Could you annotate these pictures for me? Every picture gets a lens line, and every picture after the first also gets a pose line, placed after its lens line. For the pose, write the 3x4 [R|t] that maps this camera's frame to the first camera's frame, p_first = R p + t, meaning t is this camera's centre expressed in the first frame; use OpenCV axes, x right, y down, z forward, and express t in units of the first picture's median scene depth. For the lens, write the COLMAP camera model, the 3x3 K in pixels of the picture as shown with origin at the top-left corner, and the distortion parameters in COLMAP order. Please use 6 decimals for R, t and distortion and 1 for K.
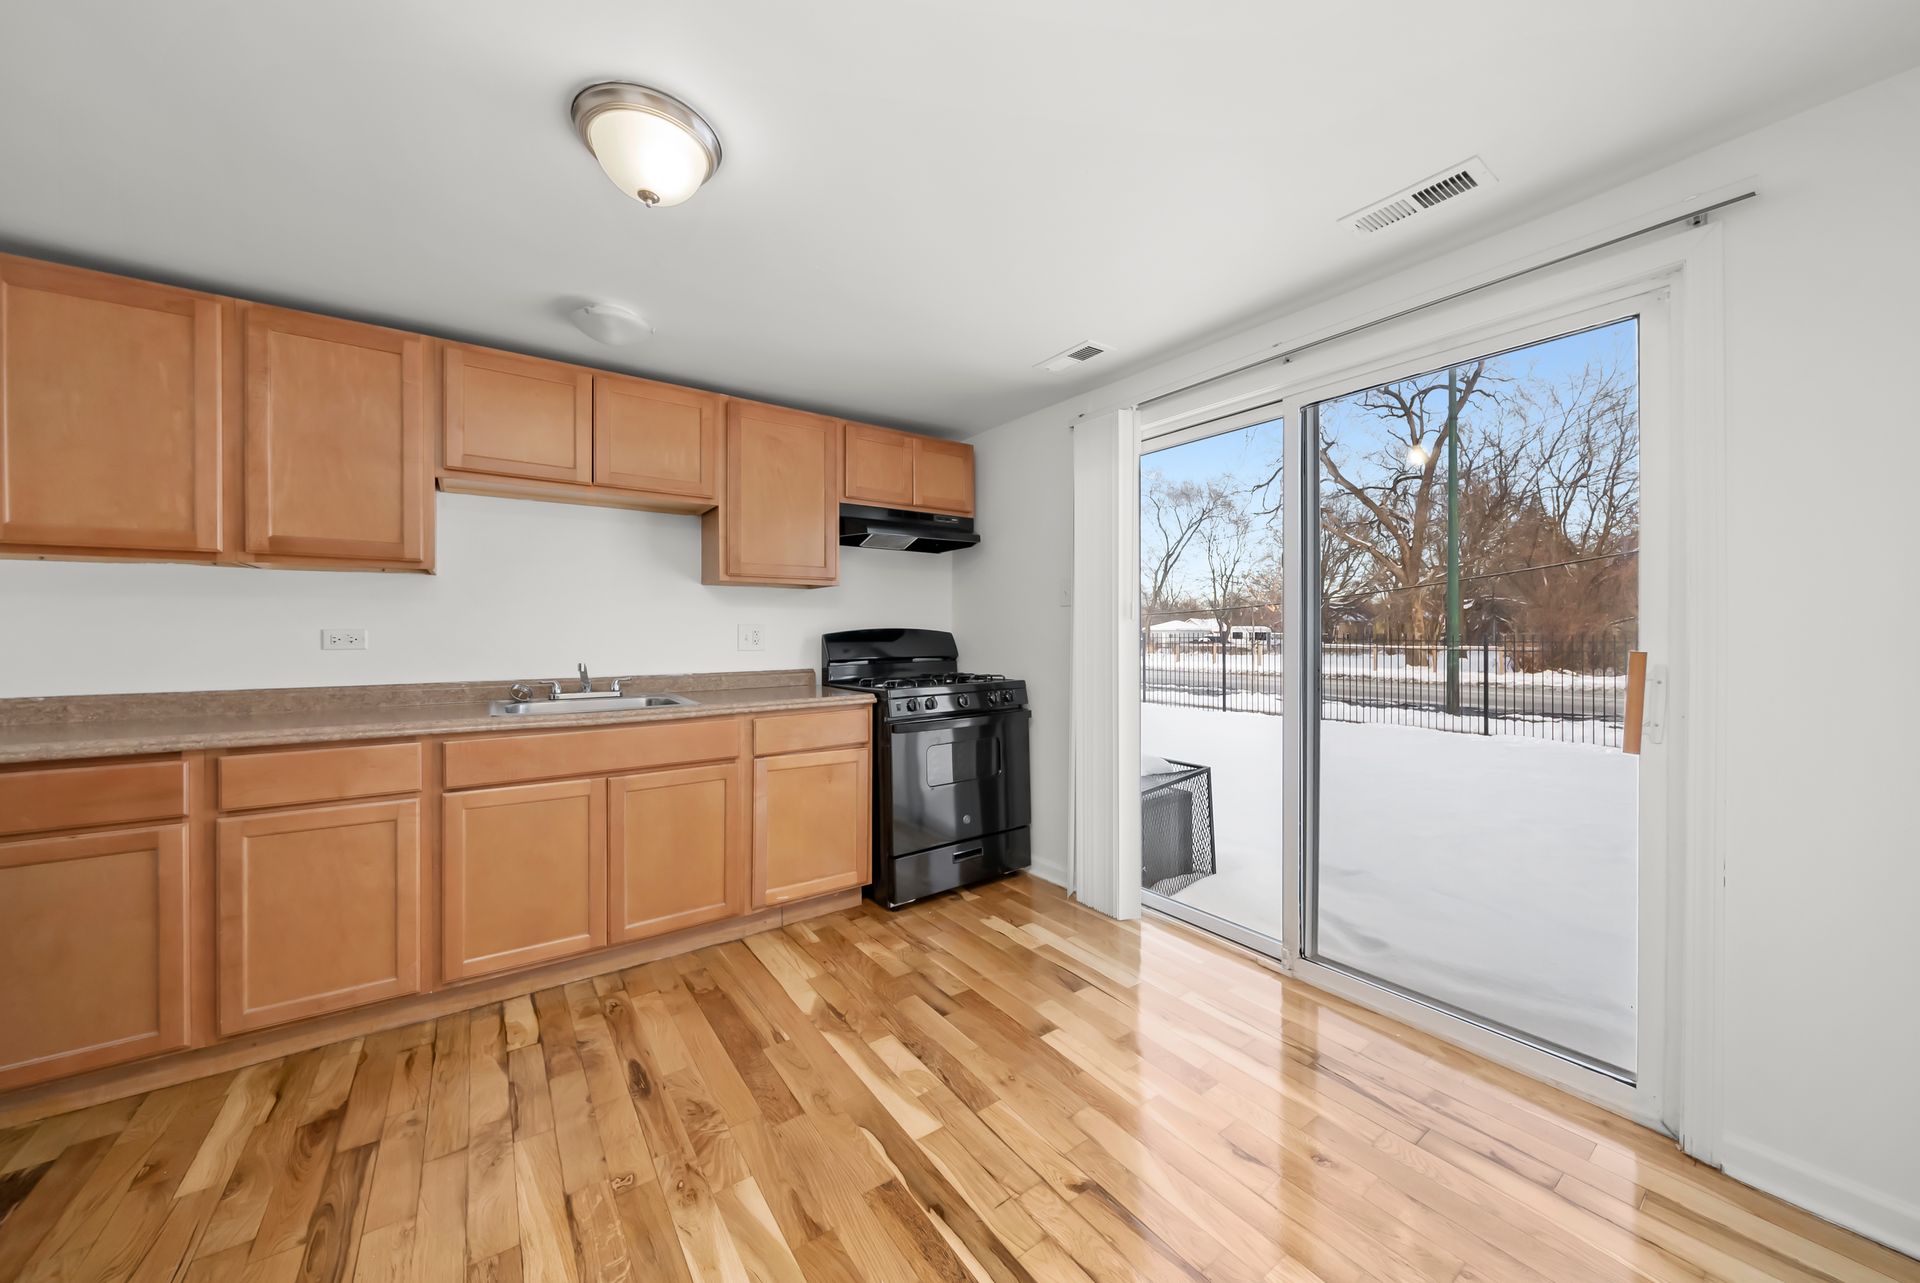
lens RADIAL K [[675.2, 0, 961.5], [0, 675.2, 632.9], [0, 0, 1]] dist [0.000339, 0.000045]
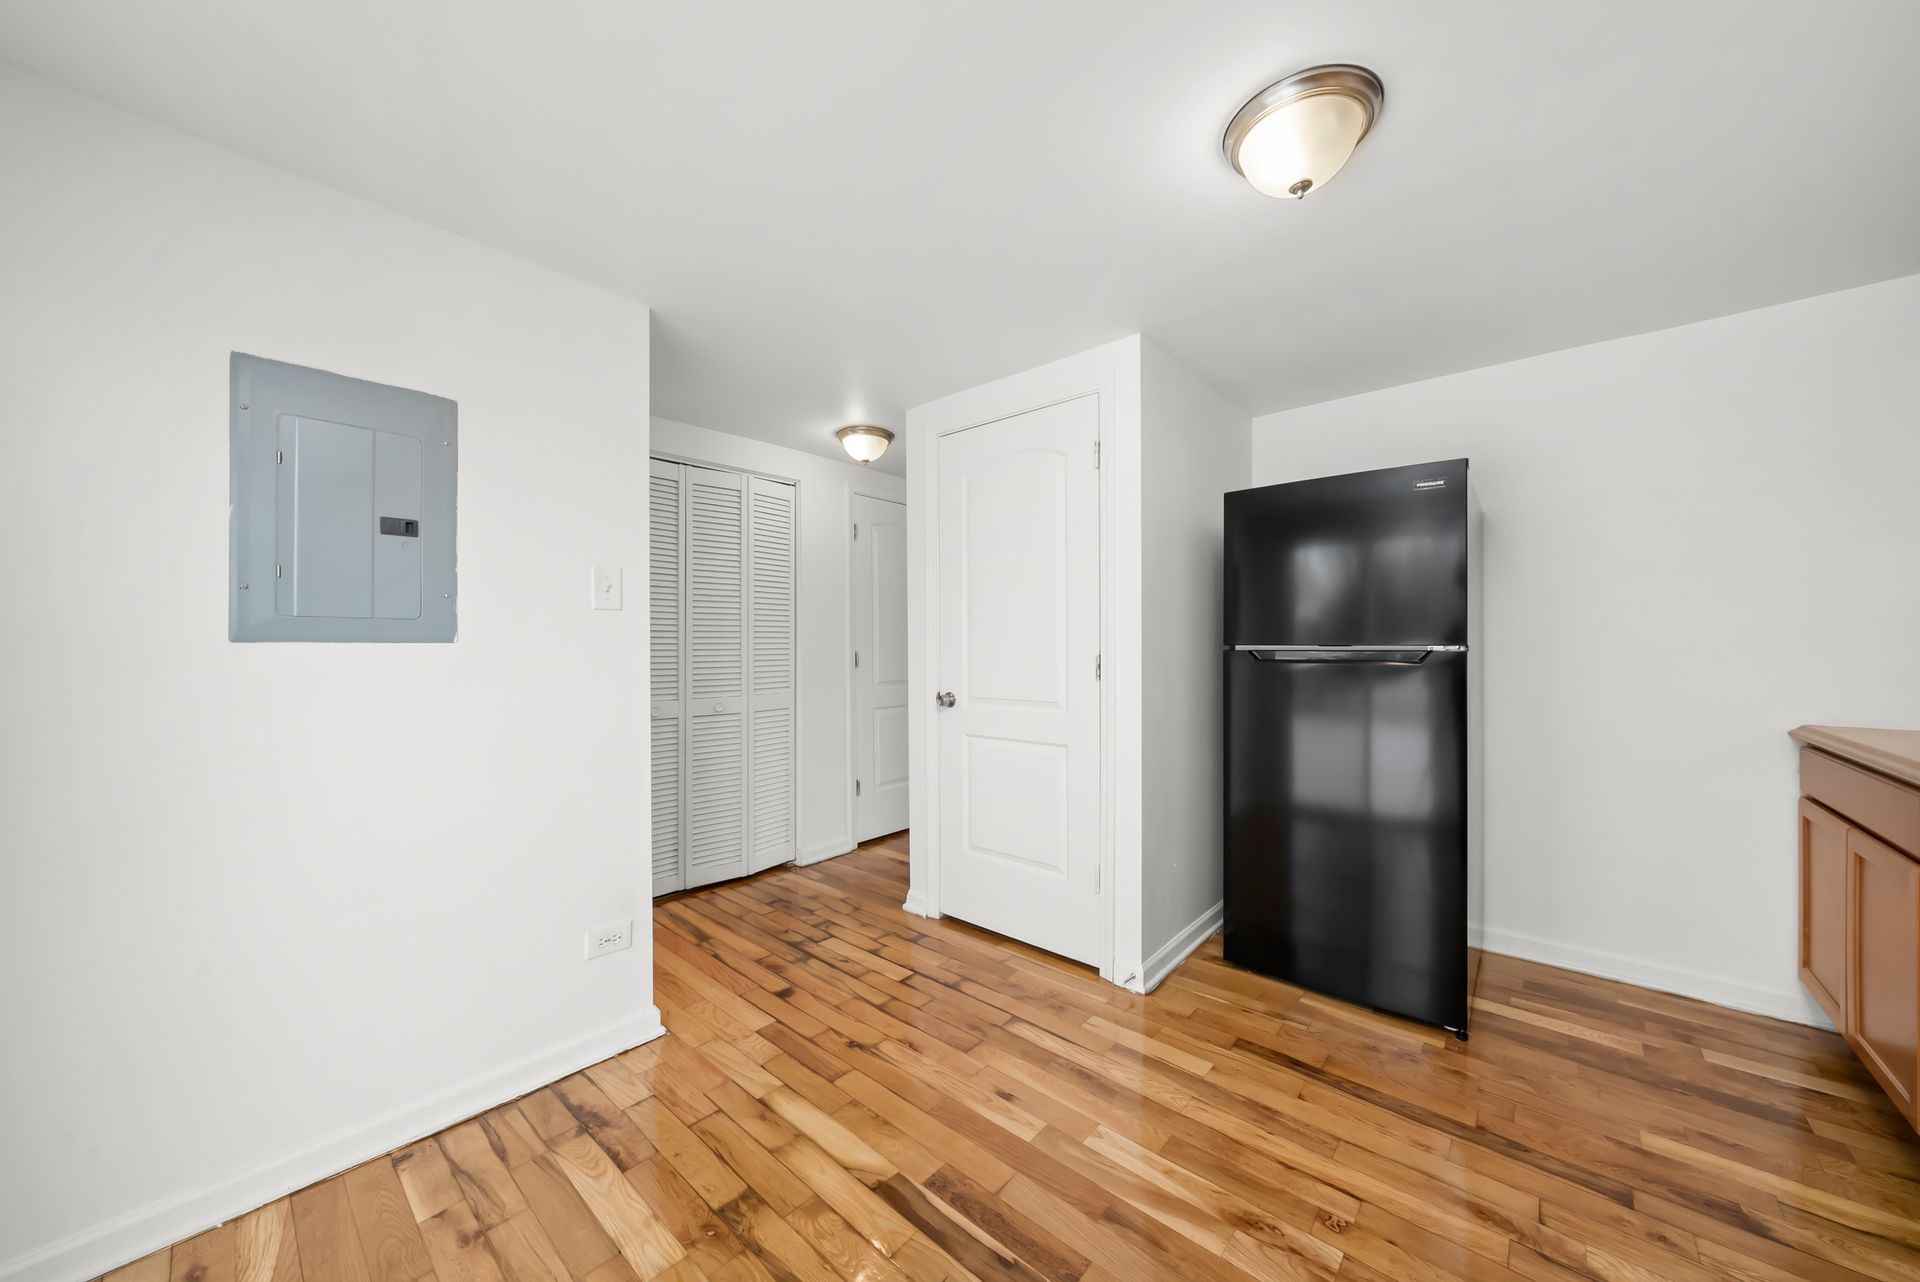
lens RADIAL K [[663.4, 0, 964.4], [0, 663.4, 646.4], [0, 0, 1]] dist [-0.007997, -0.000022]
pose [[-0.973366, 0.003978, -0.229220, 0.149592], [0.004232, 0.999991, -0.000620, 0.001137], [0.229216, -0.001574, -0.973374, 1.237851]]
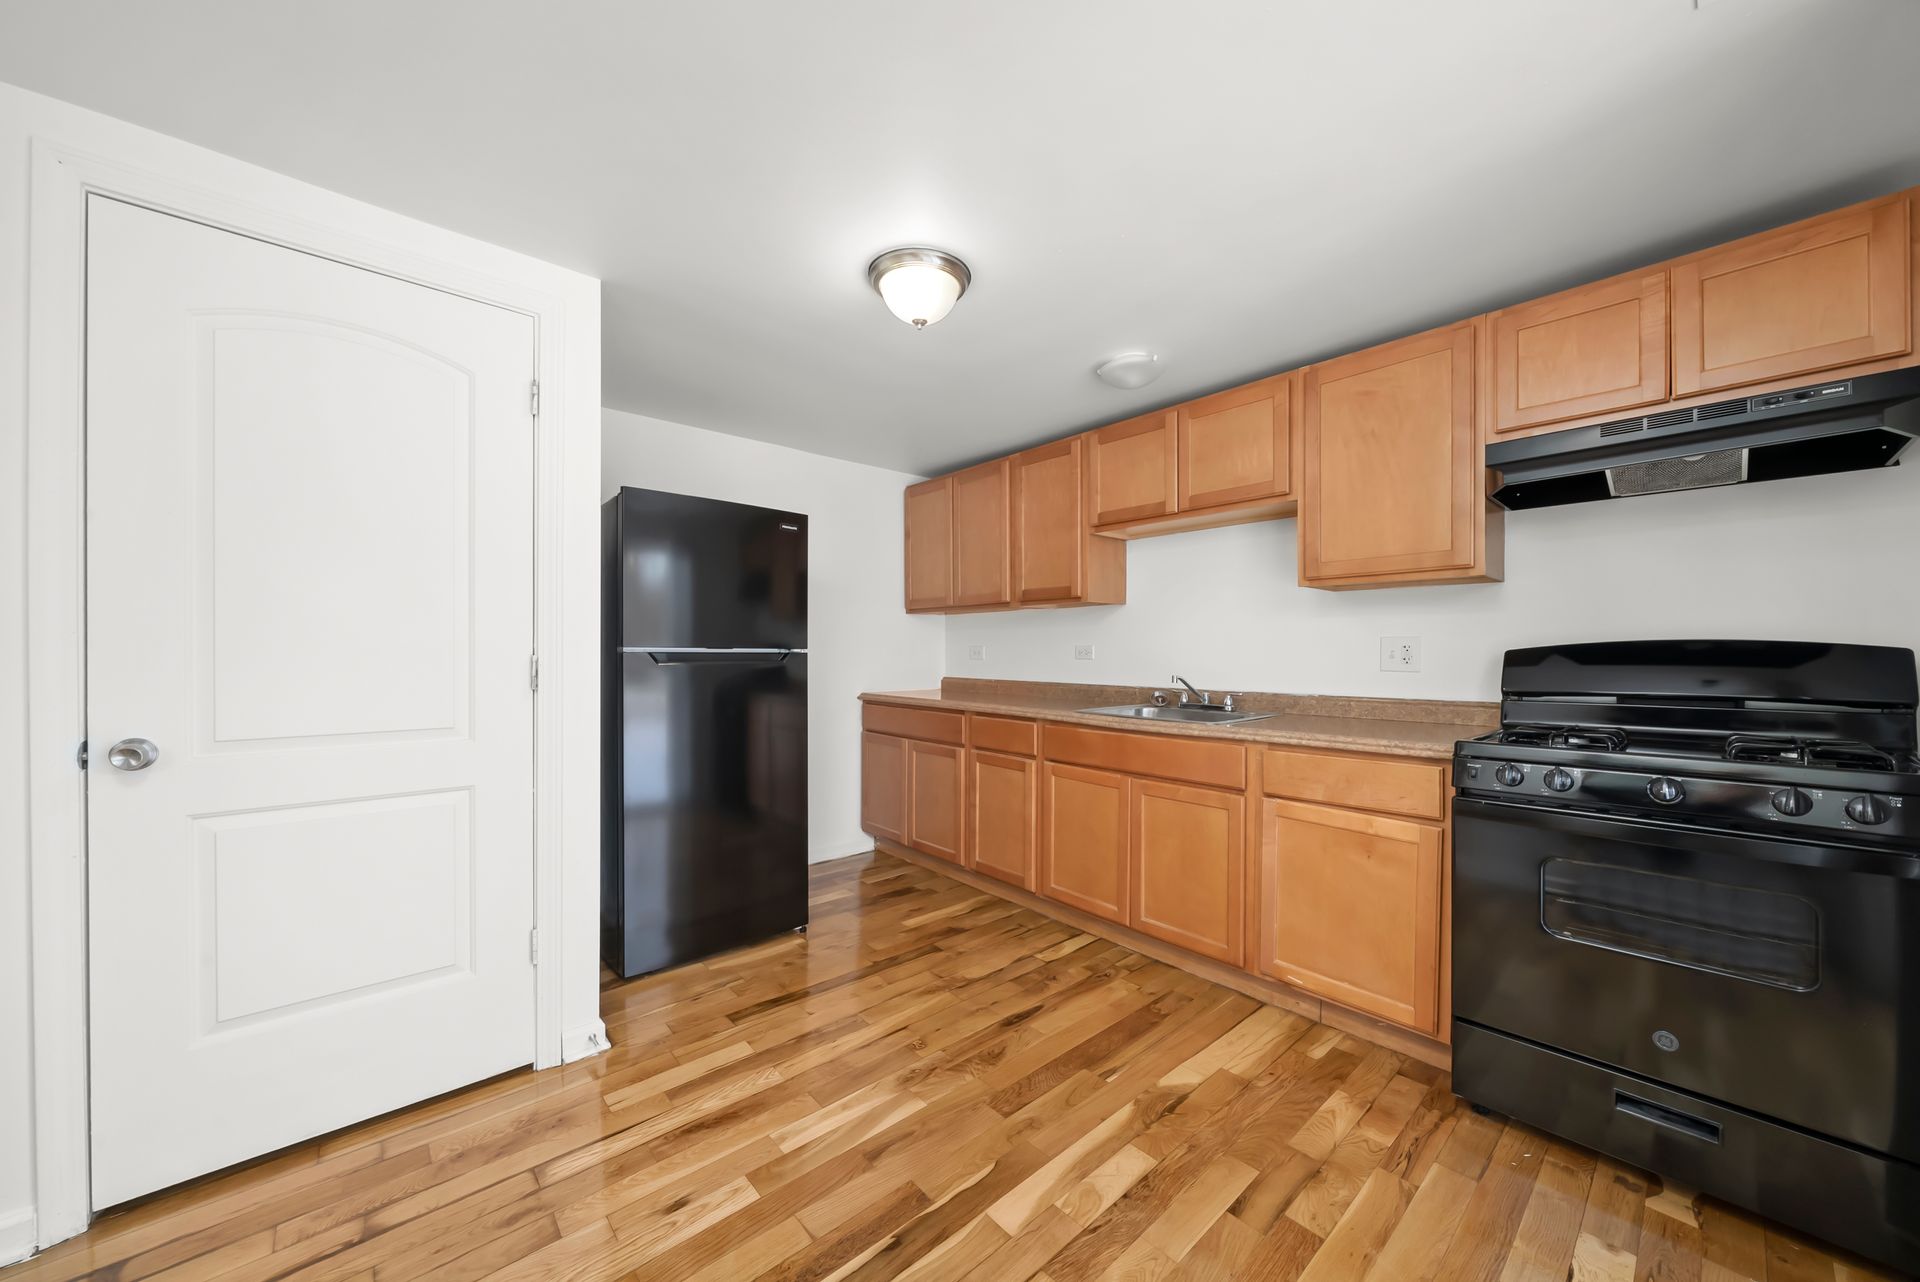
lens RADIAL K [[679.2, 0, 959.6], [0, 679.2, 651.9], [0, 0, 1]] dist [-0.007740, -0.000011]
pose [[0.099269, 0.004275, -0.995051, 0.613196], [-0.002591, 0.999988, 0.004038, 0.003251], [0.995057, 0.002177, 0.099279, 0.657149]]
